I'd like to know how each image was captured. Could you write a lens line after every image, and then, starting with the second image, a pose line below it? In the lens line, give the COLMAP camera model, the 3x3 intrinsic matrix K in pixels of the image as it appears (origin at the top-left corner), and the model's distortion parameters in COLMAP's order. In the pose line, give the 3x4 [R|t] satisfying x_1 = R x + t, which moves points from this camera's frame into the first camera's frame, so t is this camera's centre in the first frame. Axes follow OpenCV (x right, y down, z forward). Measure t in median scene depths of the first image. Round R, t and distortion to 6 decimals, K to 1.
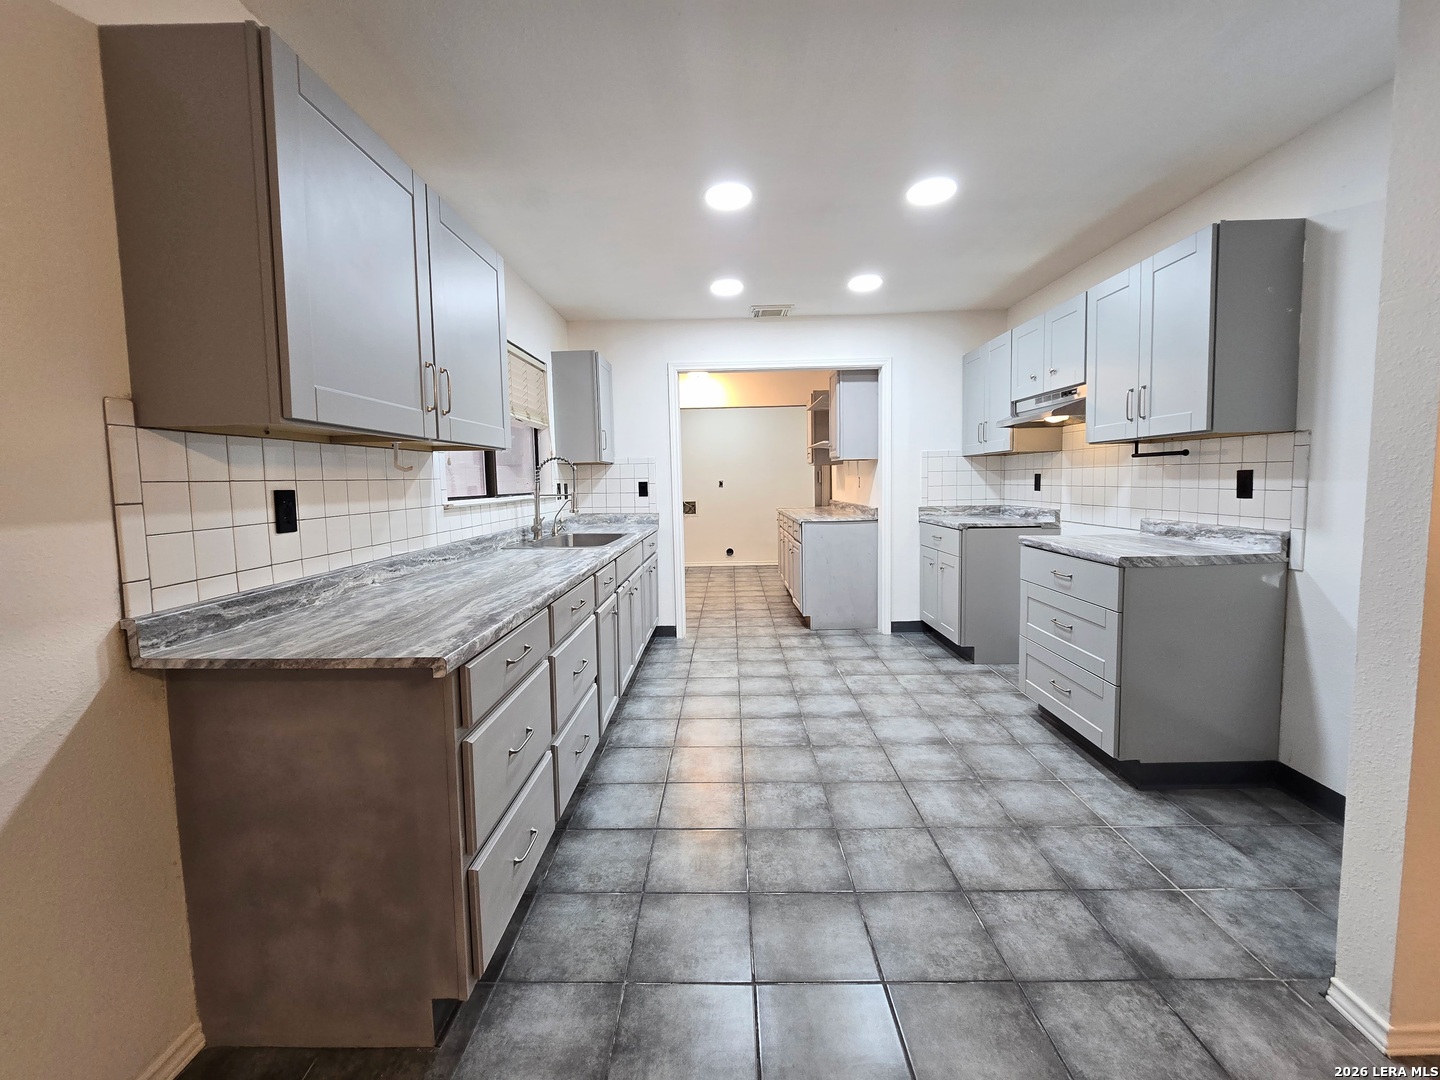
lens RADIAL K [[591.6, 0, 716.5], [0, 591.6, 520.2], [0, 0, 1]] dist [-0.001440, -0.000461]
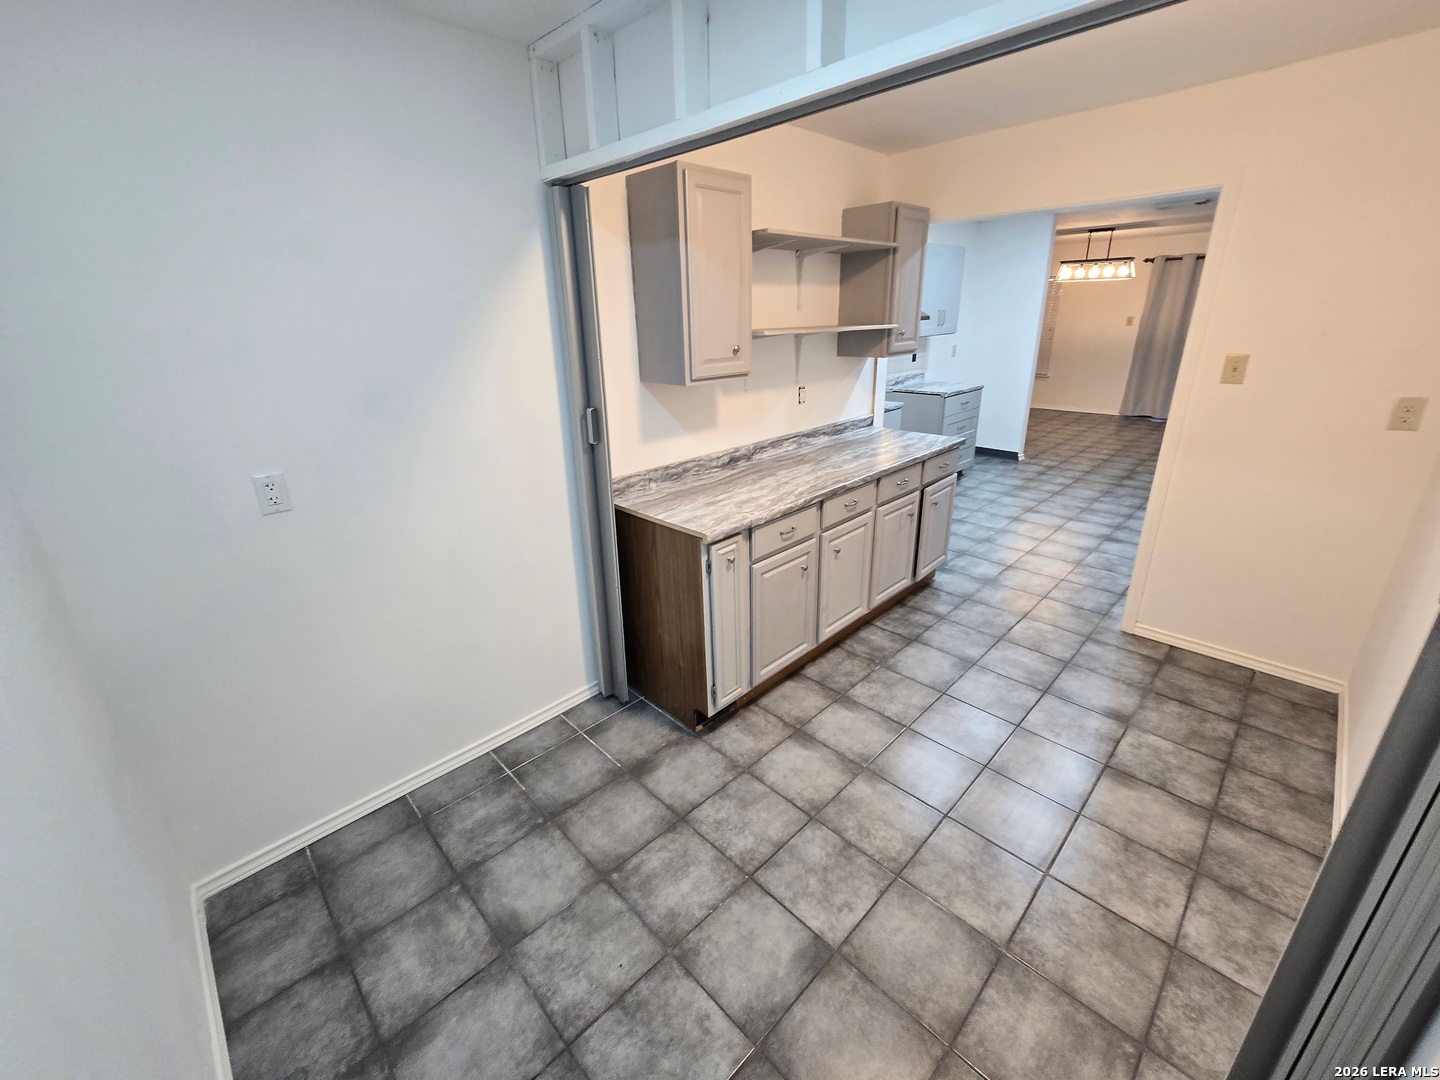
lens RADIAL K [[591.6, 0, 716.5], [0, 591.6, 520.2], [0, 0, 1]] dist [-0.001440, -0.000461]
pose [[-0.711537, -0.197296, 0.674381, -0.260303], [0.089250, 0.926618, 0.365257, -0.340898], [-0.696958, 0.320083, -0.641714, 2.894816]]
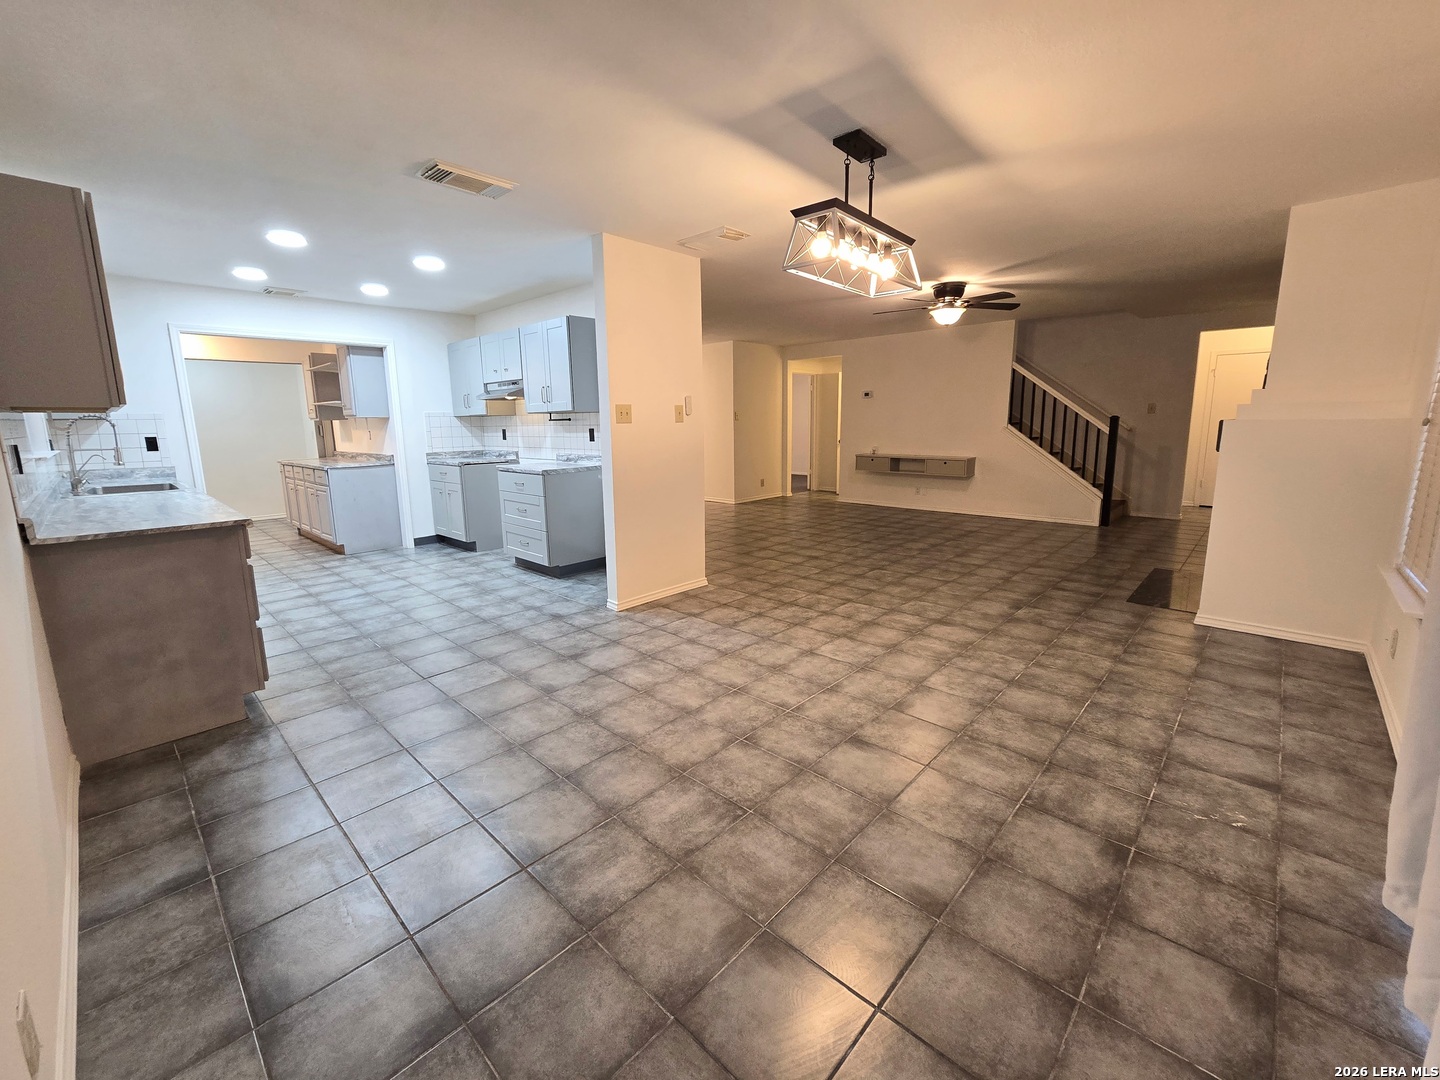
lens RADIAL K [[591.6, 0, 716.5], [0, 591.6, 520.2], [0, 0, 1]] dist [-0.001440, -0.000461]
pose [[0.674636, -0.113084, 0.729437, -0.368391], [0.053868, 0.993103, 0.104139, 0.042521], [-0.736182, -0.030963, 0.676075, -0.716959]]
